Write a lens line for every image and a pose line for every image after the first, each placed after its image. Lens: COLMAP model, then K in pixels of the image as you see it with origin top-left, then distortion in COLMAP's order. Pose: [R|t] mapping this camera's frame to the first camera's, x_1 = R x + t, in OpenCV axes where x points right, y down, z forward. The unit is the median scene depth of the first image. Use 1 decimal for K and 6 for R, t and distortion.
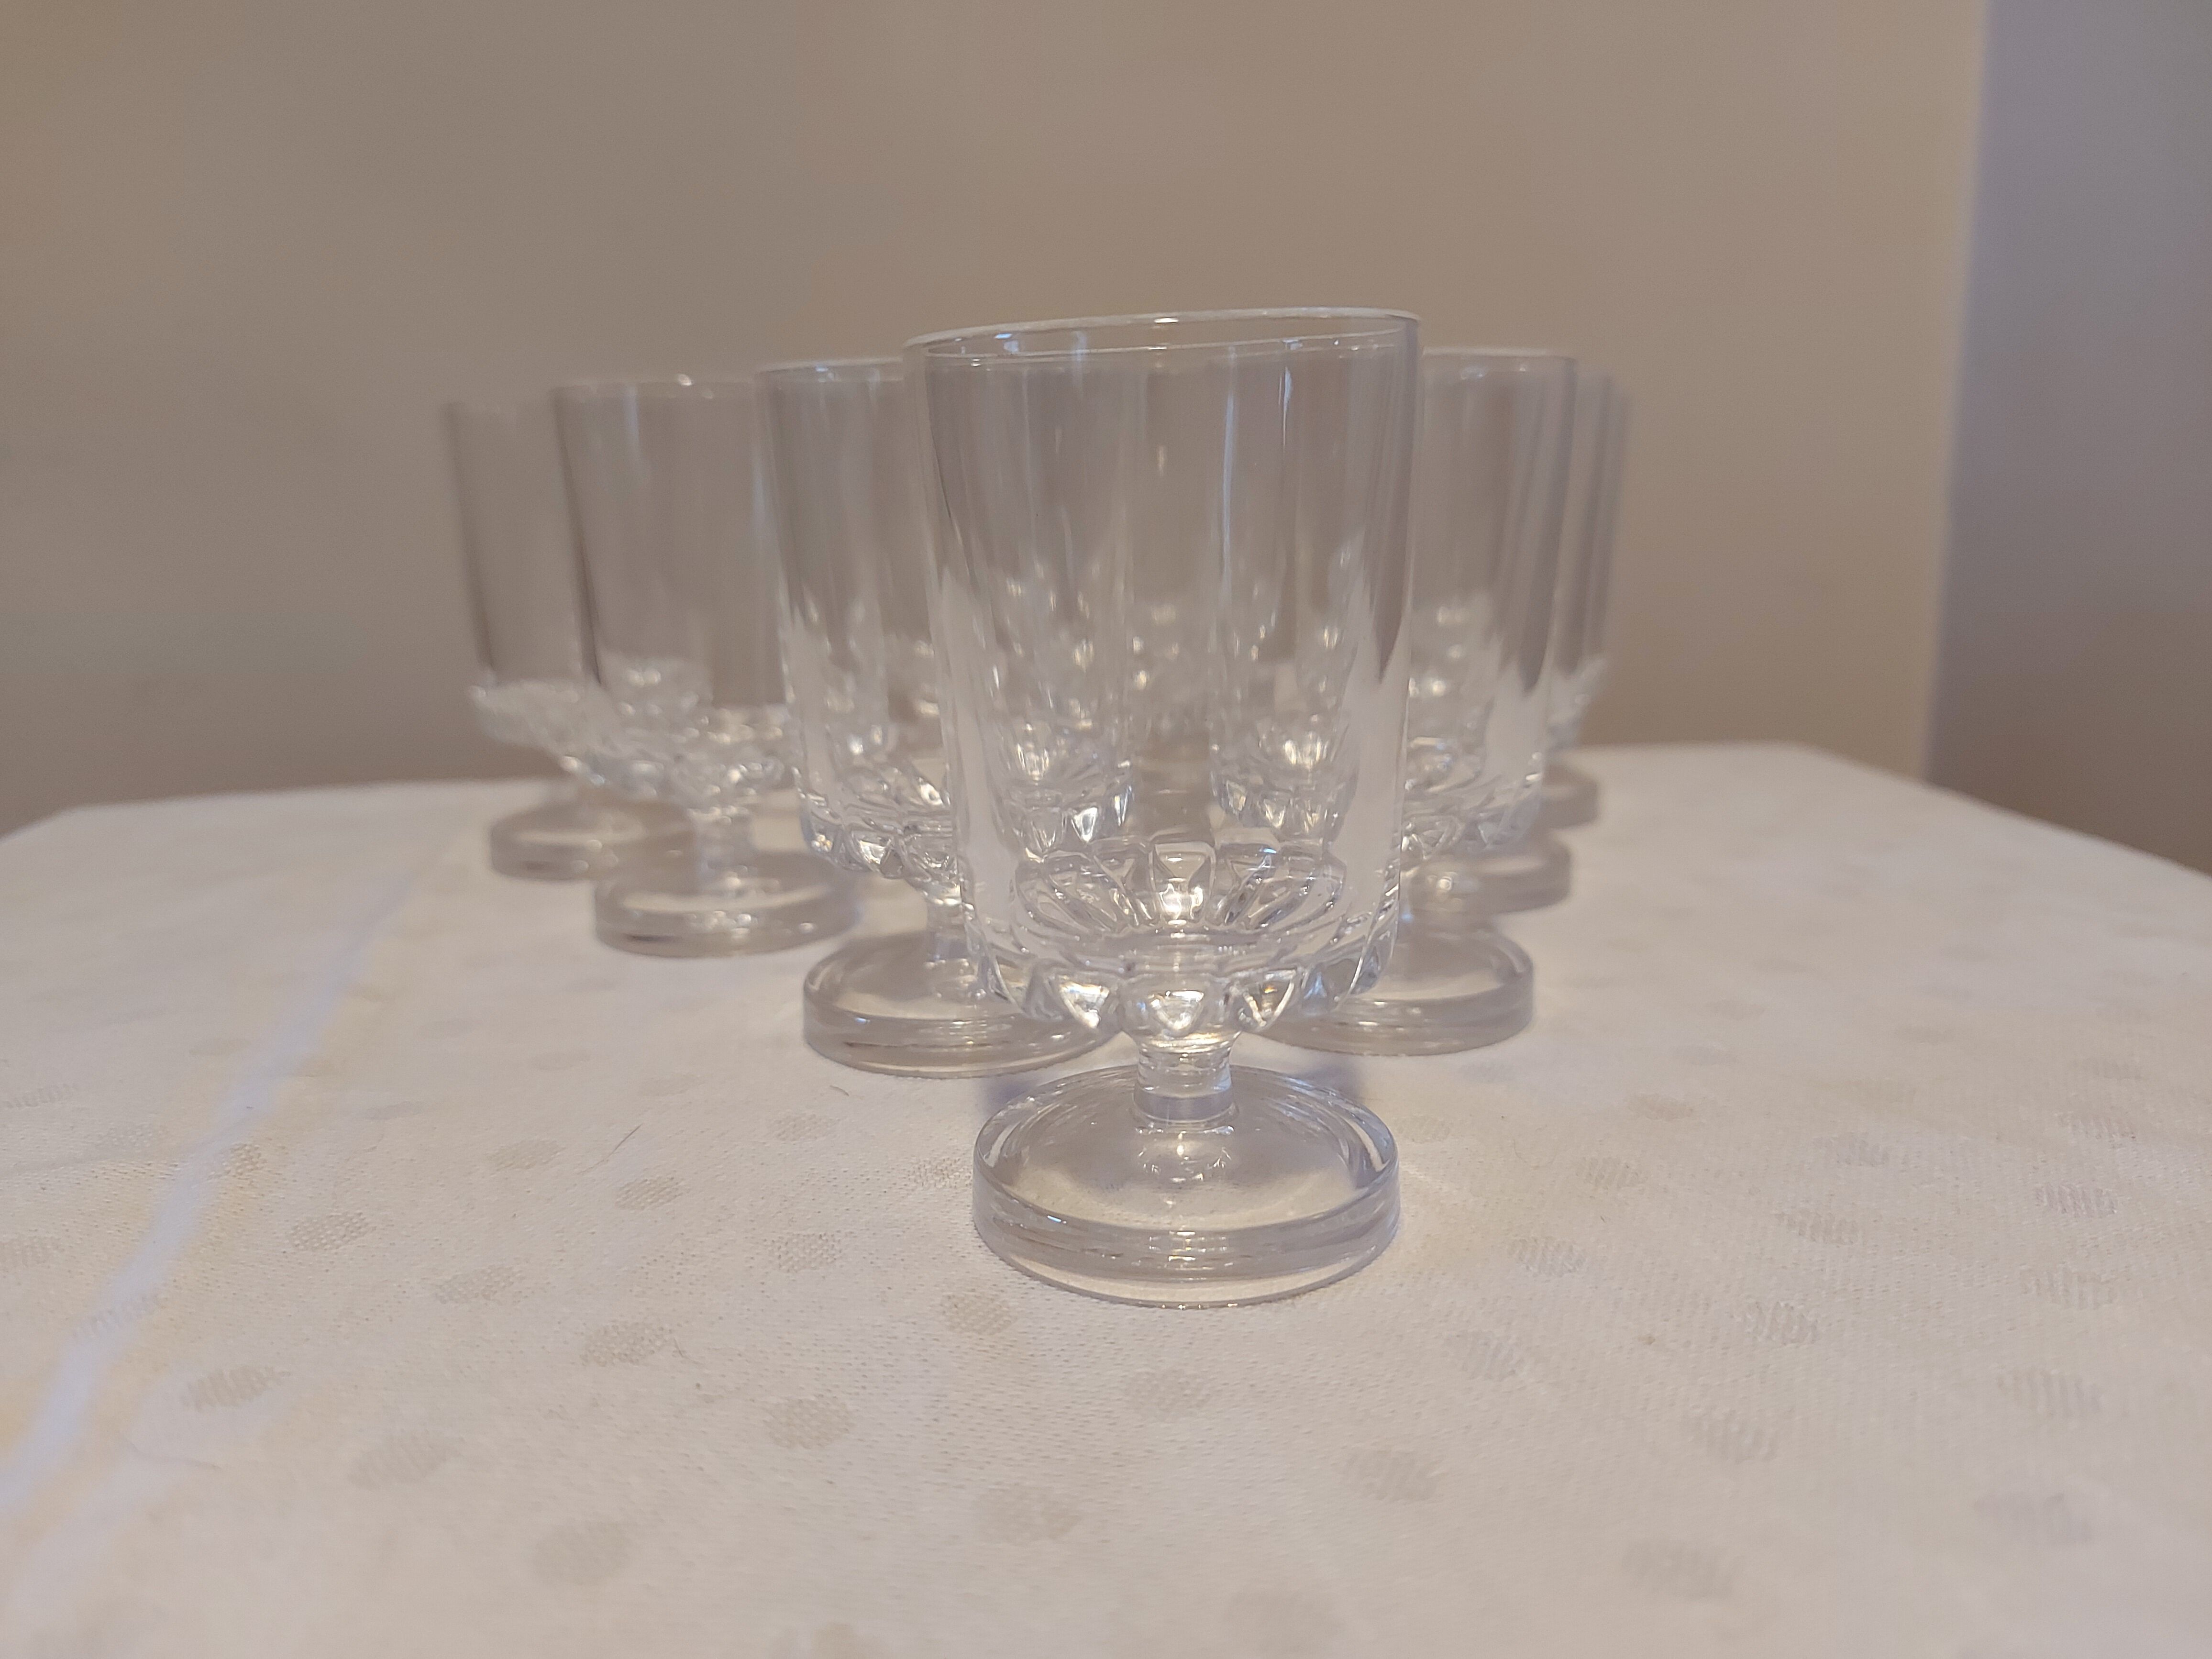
lens RADIAL K [[1539.8, 0, 1113.4], [0, 1539.8, 836.9], [0, 0, 1]] dist [-0.003833, -0.006755]
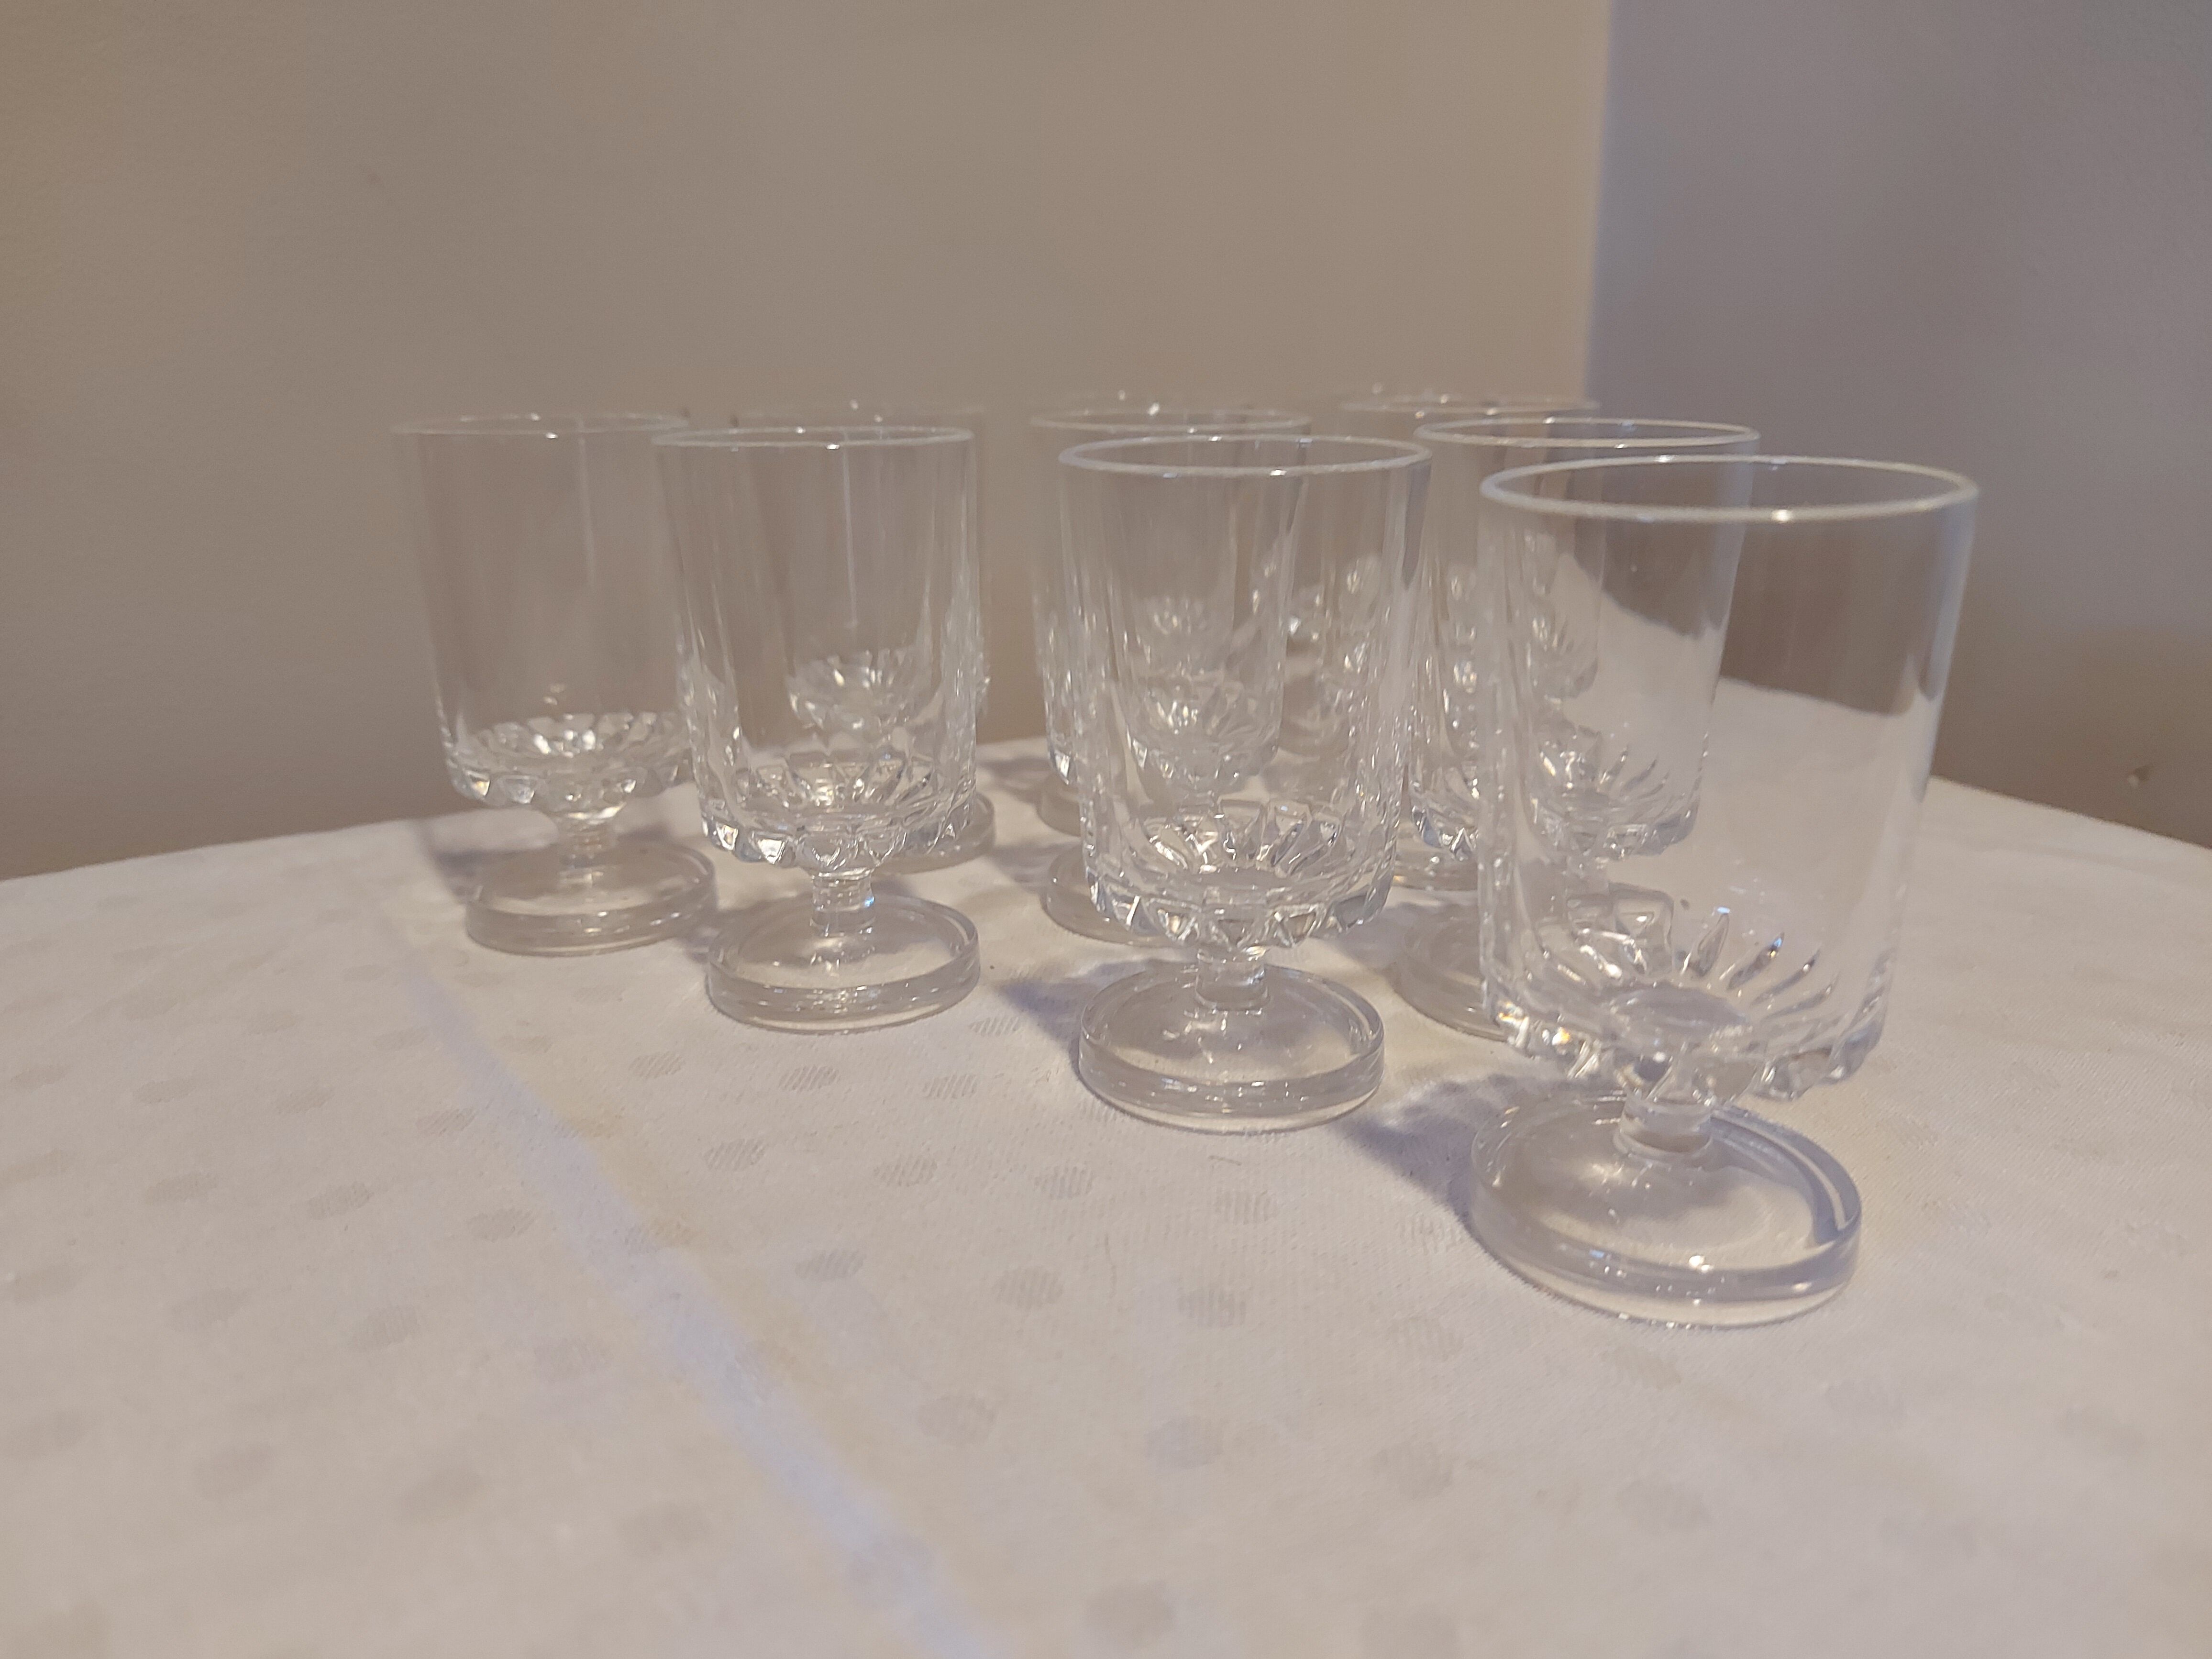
lens RADIAL K [[1539.8, 0, 1107.3], [0, 1539.8, 825.7], [0, 0, 1]] dist [-0.003833, -0.006755]
pose [[0.930818, -0.081746, 0.356223, -0.857225], [0.060831, 0.995722, 0.069545, -0.191987], [-0.360384, -0.043064, 0.931809, 0.126320]]
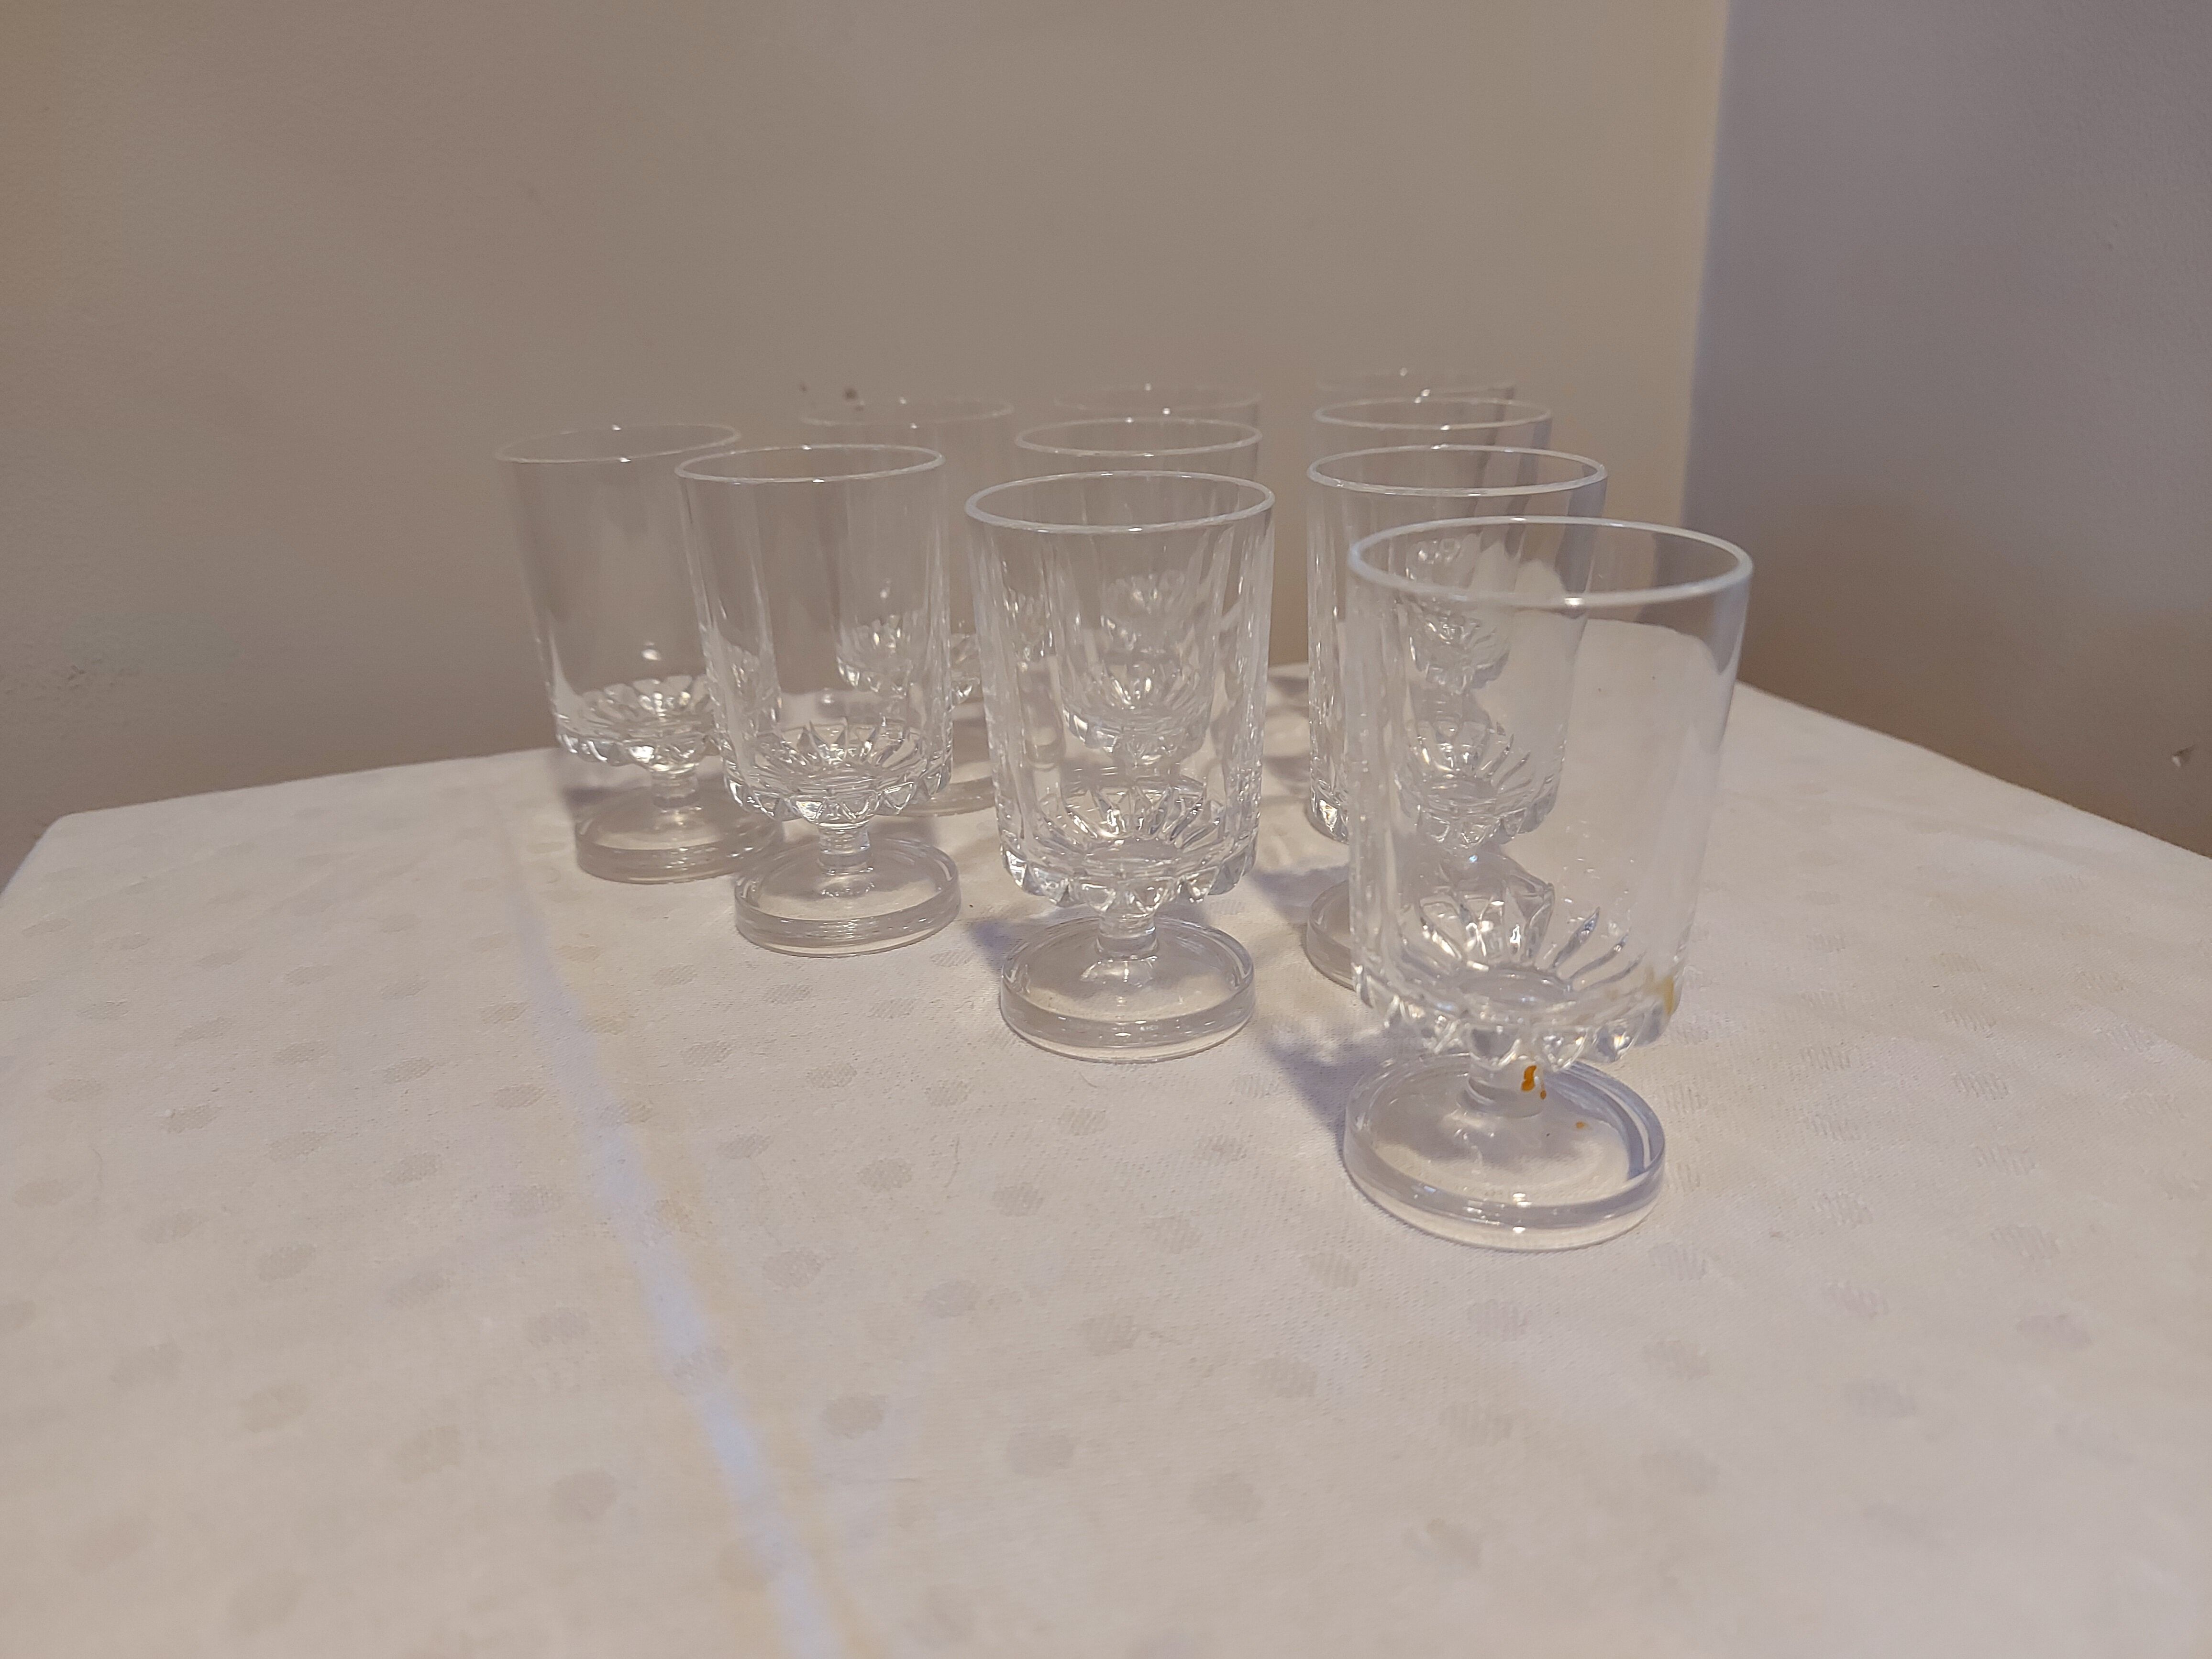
lens RADIAL K [[1539.8, 0, 1126.1], [0, 1539.8, 825.8], [0, 0, 1]] dist [-0.003833, -0.006755]
pose [[0.975882, -0.065774, 0.208153, -0.557985], [0.040605, 0.991580, 0.122962, -0.273840], [-0.214488, -0.111544, 0.970336, -0.249337]]
